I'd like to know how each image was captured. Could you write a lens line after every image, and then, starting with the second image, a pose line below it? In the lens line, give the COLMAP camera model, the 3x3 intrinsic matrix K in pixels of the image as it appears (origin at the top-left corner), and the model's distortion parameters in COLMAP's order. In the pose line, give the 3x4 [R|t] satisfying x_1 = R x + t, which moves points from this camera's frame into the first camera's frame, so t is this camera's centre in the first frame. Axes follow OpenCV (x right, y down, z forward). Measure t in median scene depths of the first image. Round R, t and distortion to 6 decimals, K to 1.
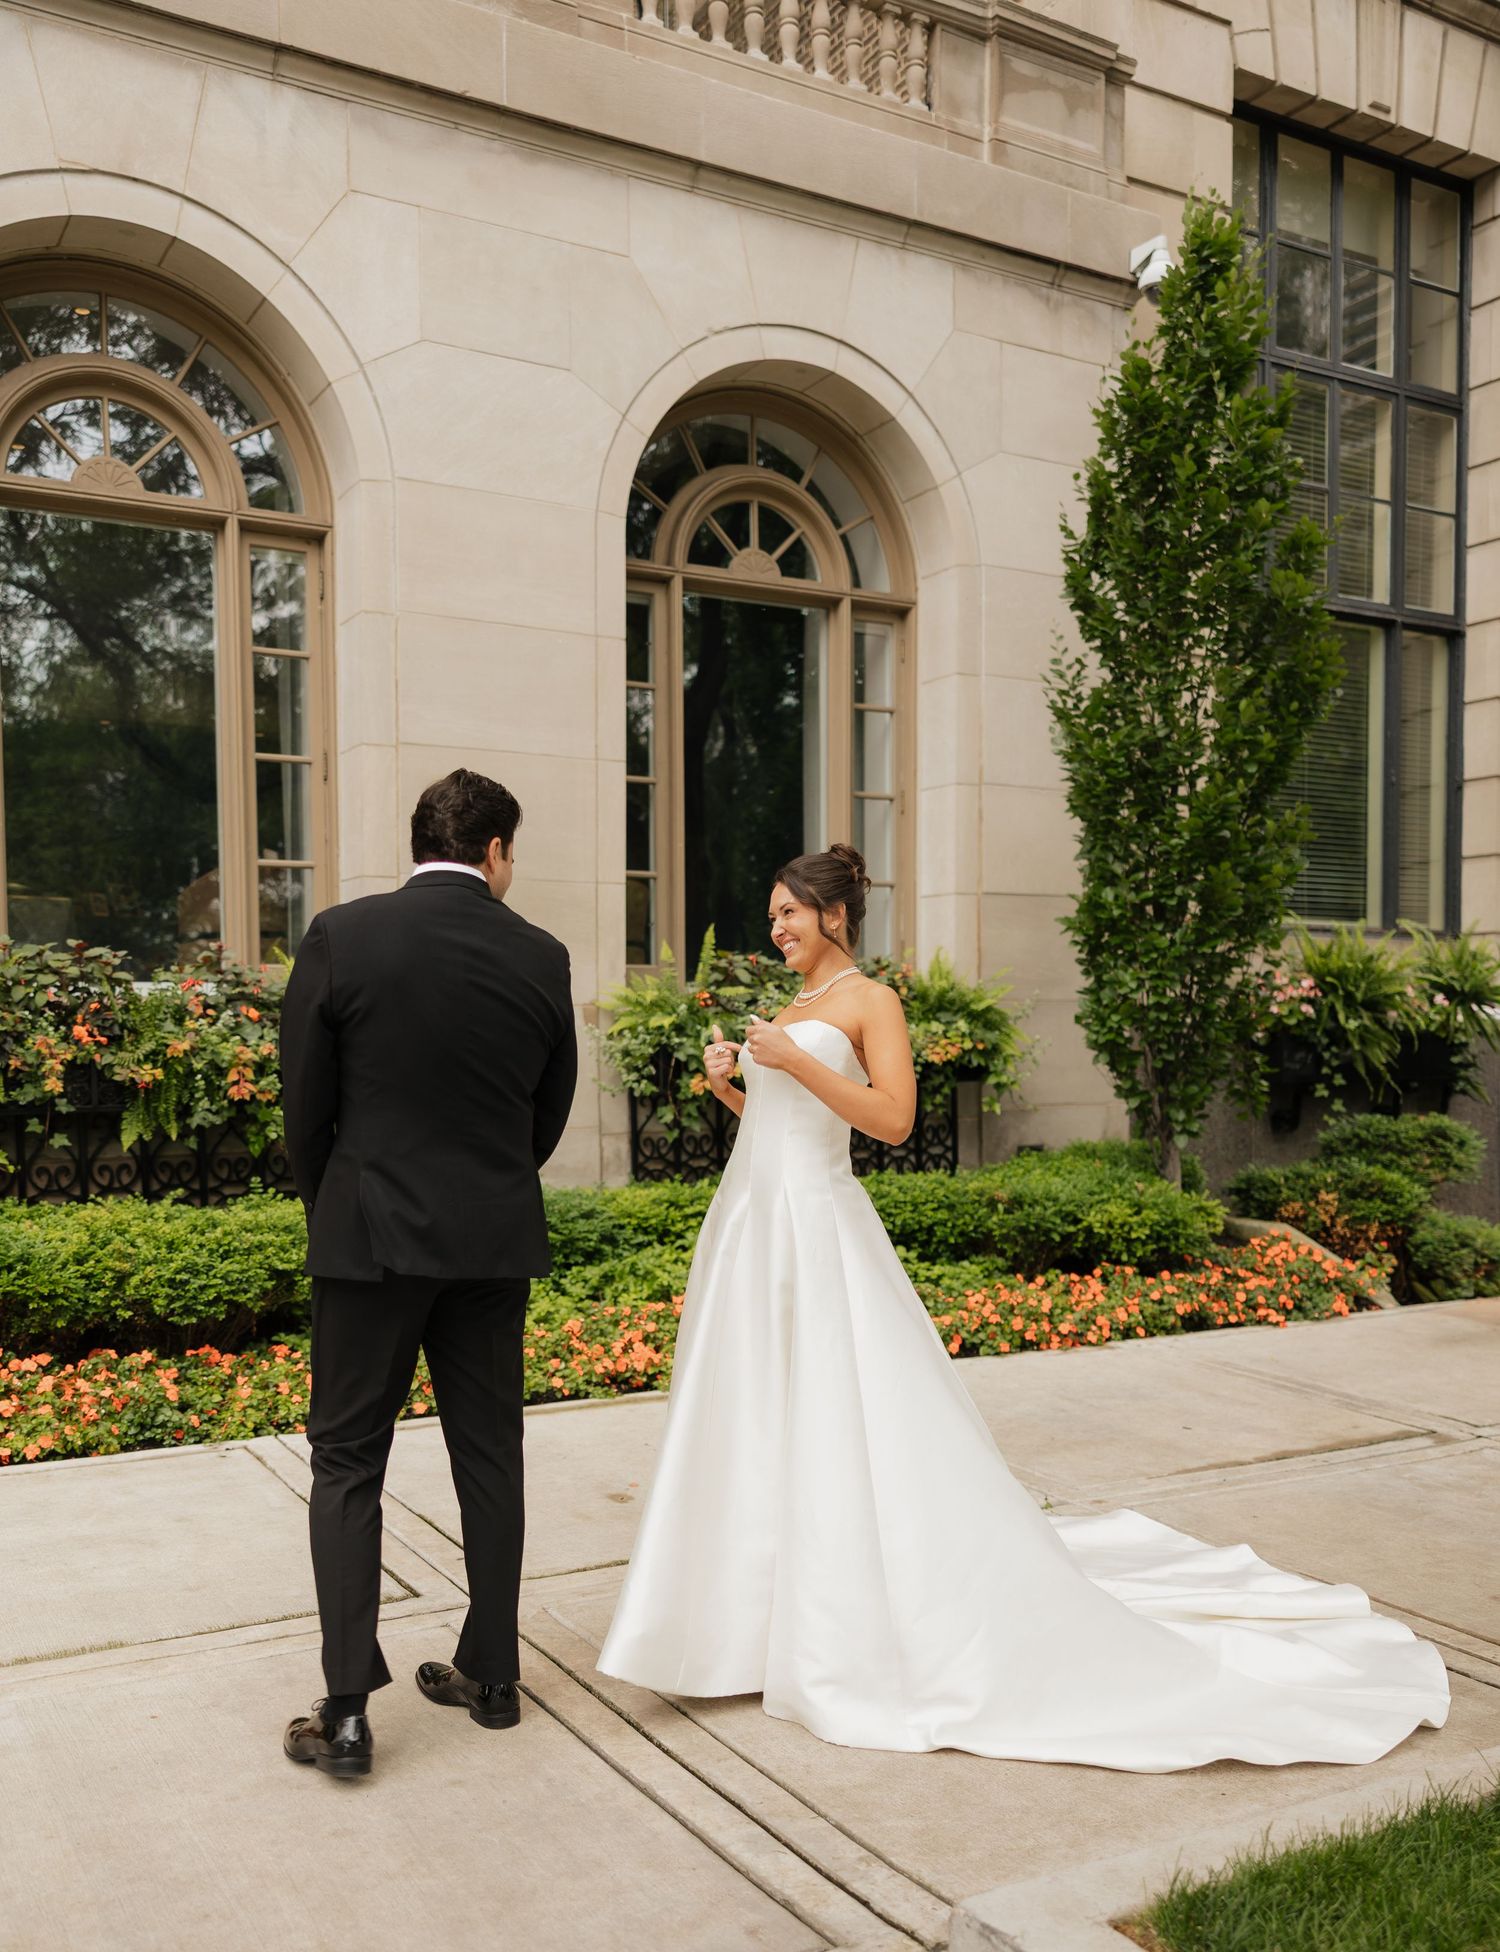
lens RADIAL K [[1885.0, 0, 724.1], [0, 1885.0, 1182.4], [0, 0, 1]] dist [0.011715, 0.000000]
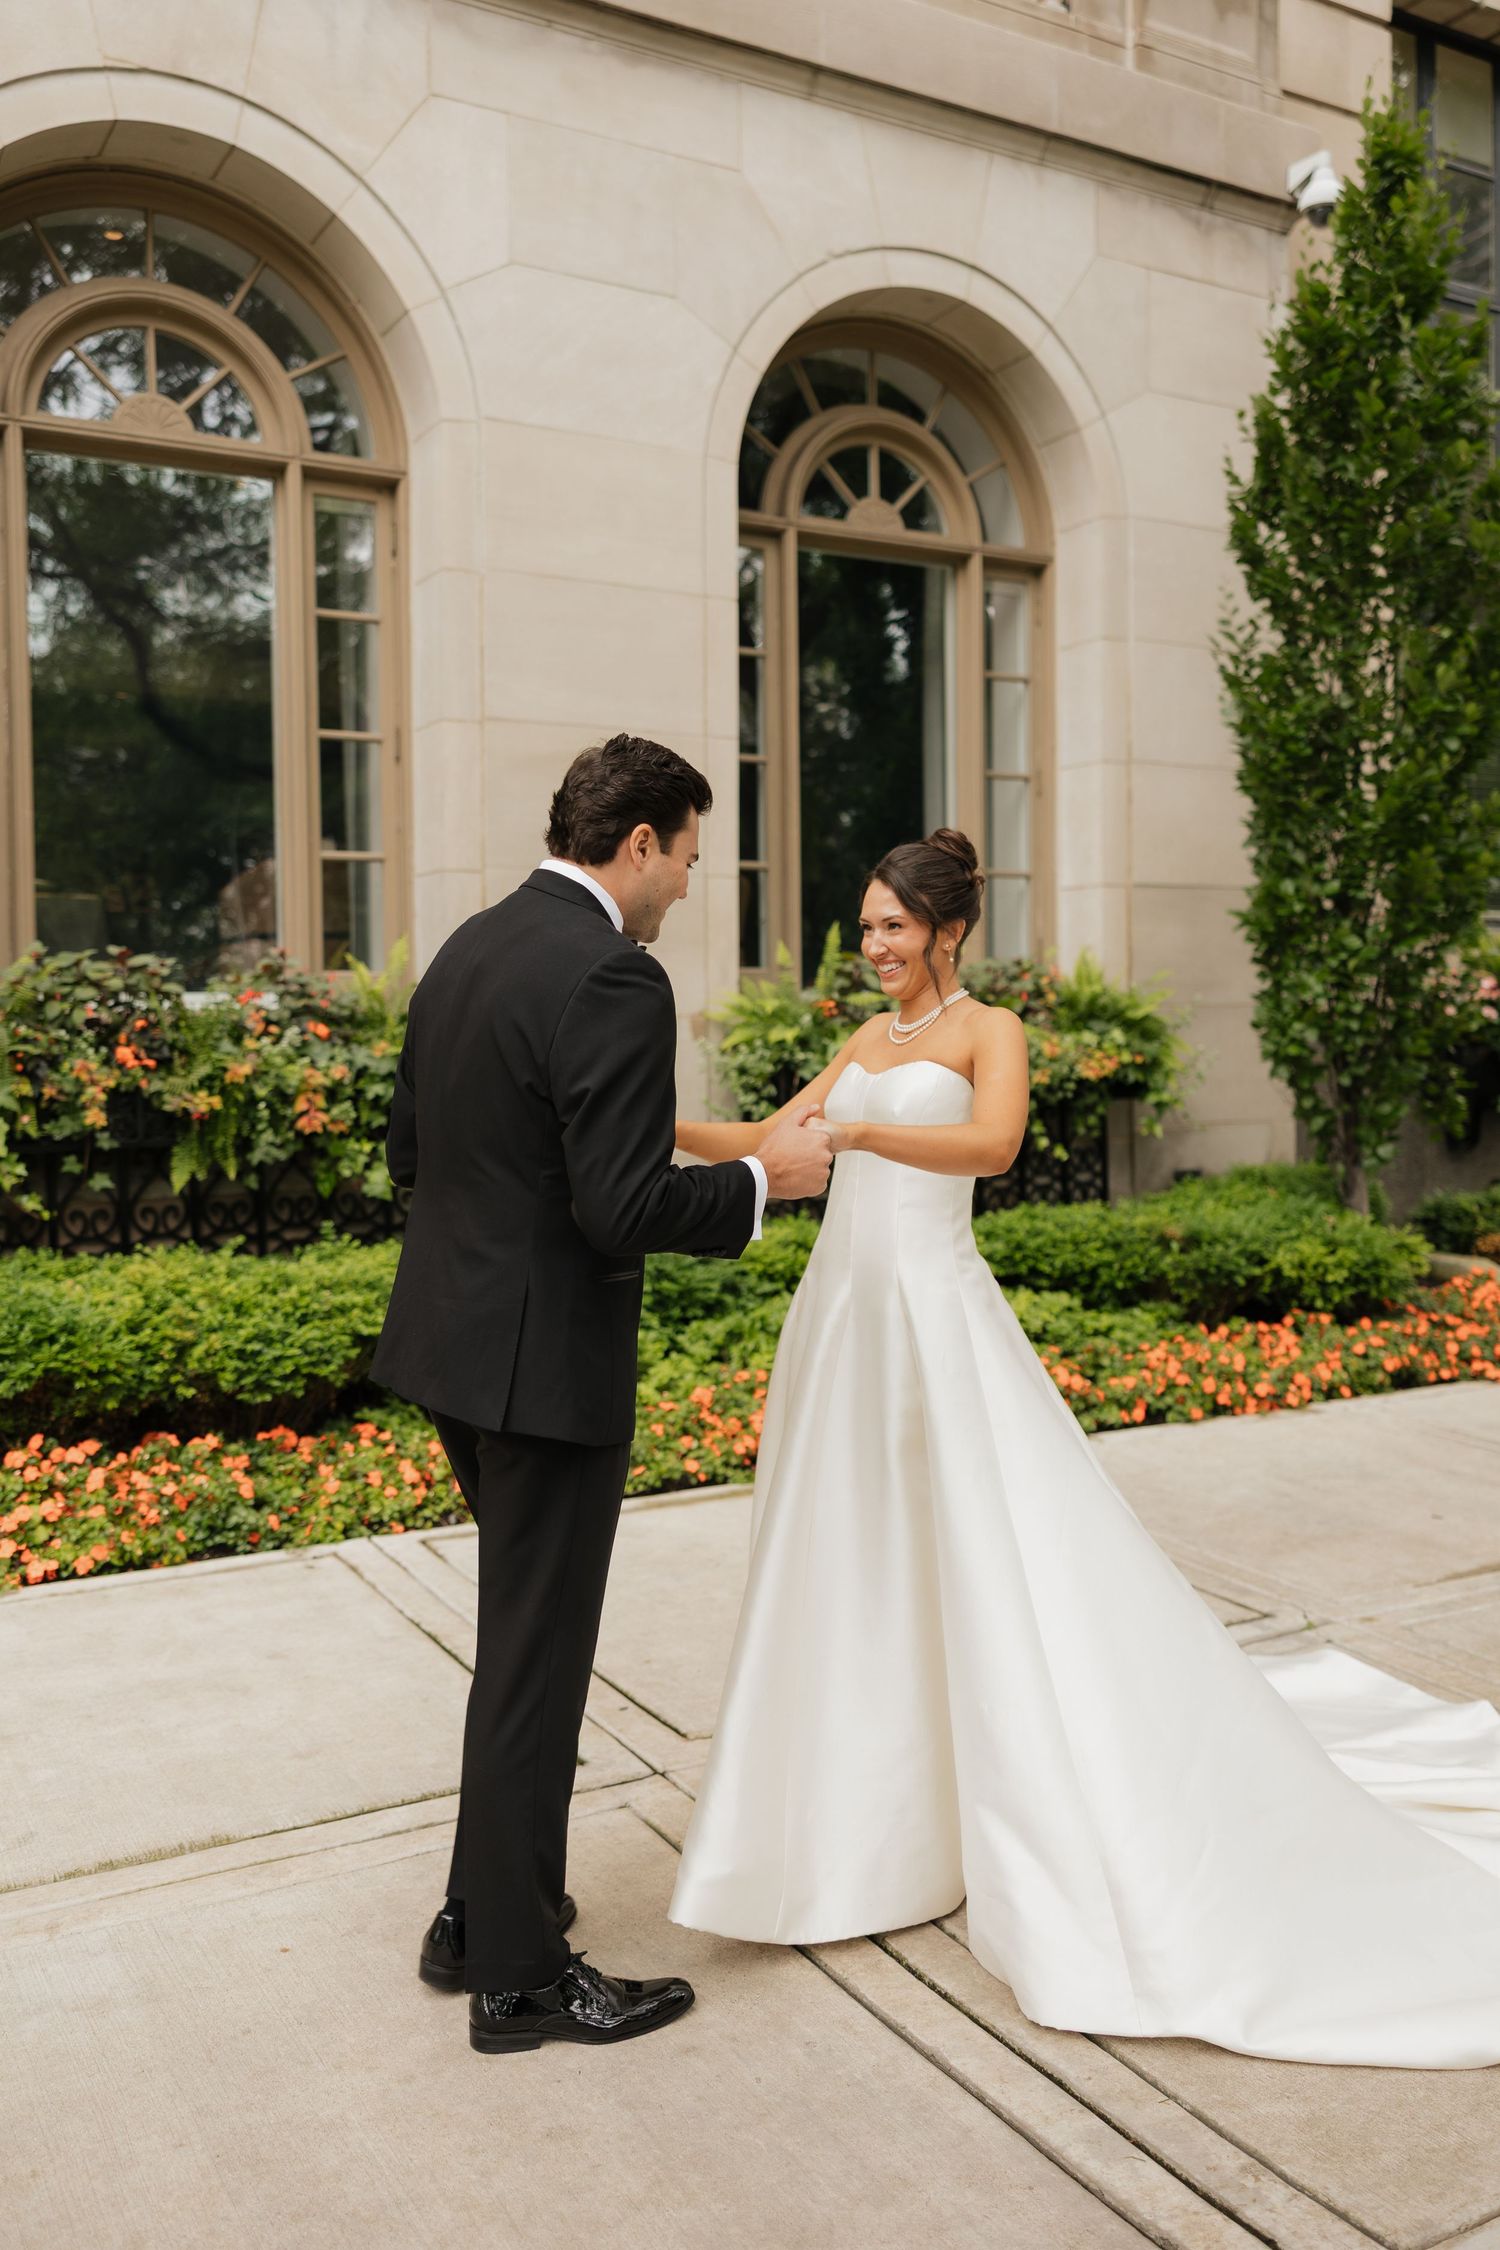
lens RADIAL K [[2011.4, 0, 751.1], [0, 2011.4, 1117.3], [0, 0, 1]] dist [0.012650, -0.008436]
pose [[0.999952, -0.005243, 0.008227, -0.057767], [0.005501, 0.999482, -0.031700, -0.018504], [-0.008057, 0.031744, 0.999464, 0.075777]]
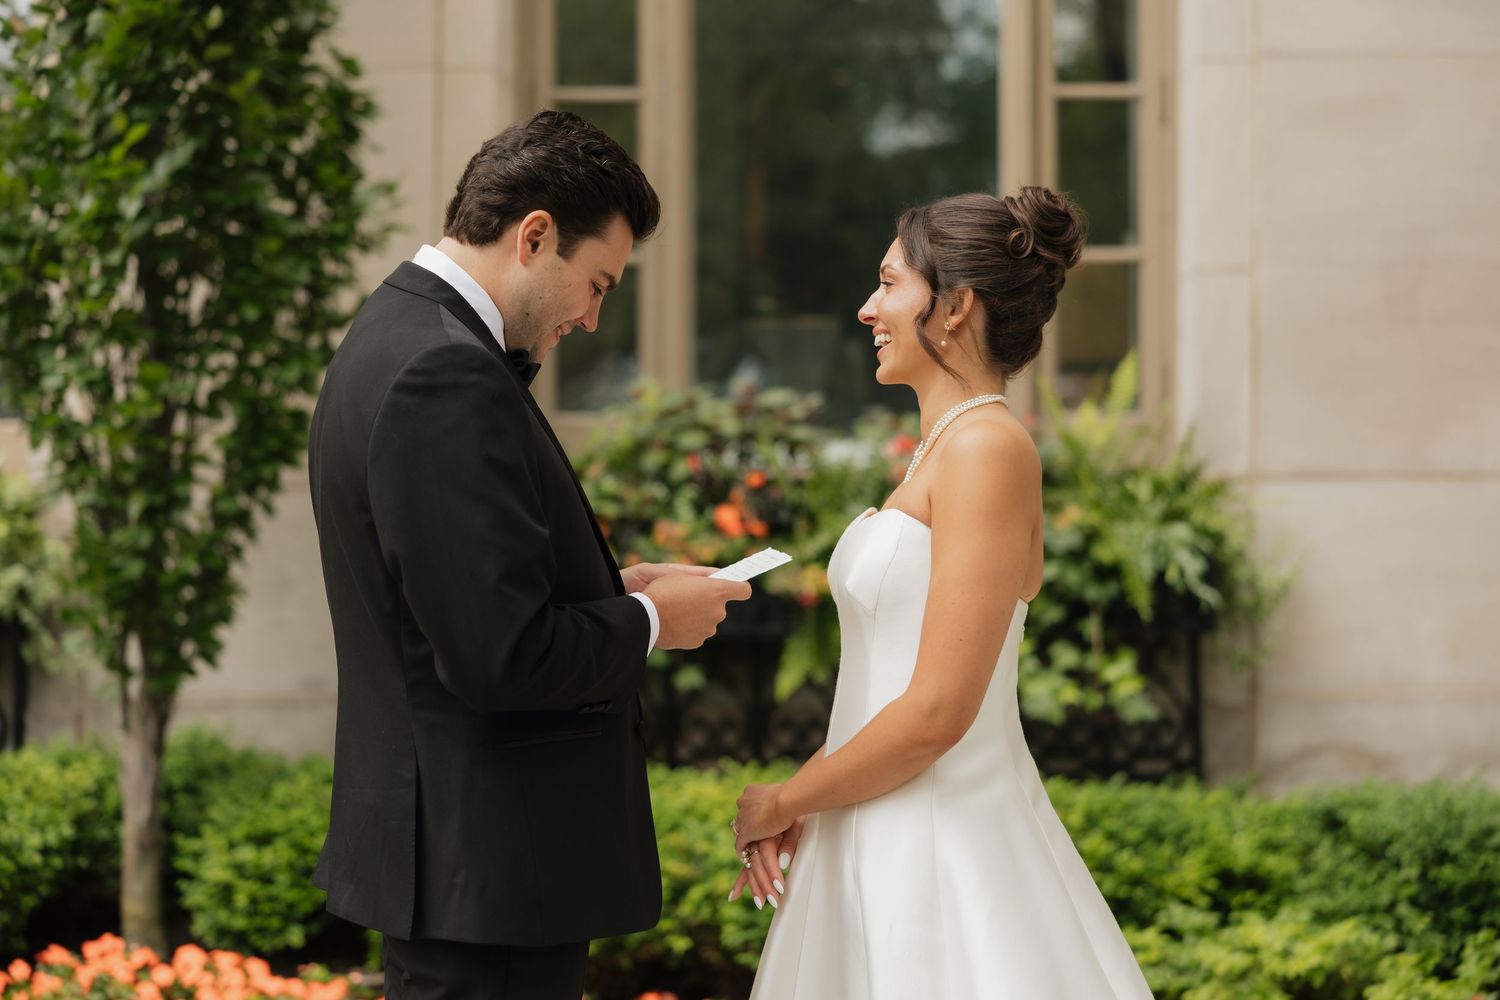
lens RADIAL K [[3024.4, 0, 749.3], [0, 3024.4, 501.2], [0, 0, 1]] dist [0.058005, 0.000000]
pose [[0.852595, 0.005619, -0.522542, 0.206033], [-0.048920, 0.996409, -0.069104, -0.010214], [0.520277, 0.084480, 0.849809, 0.079355]]
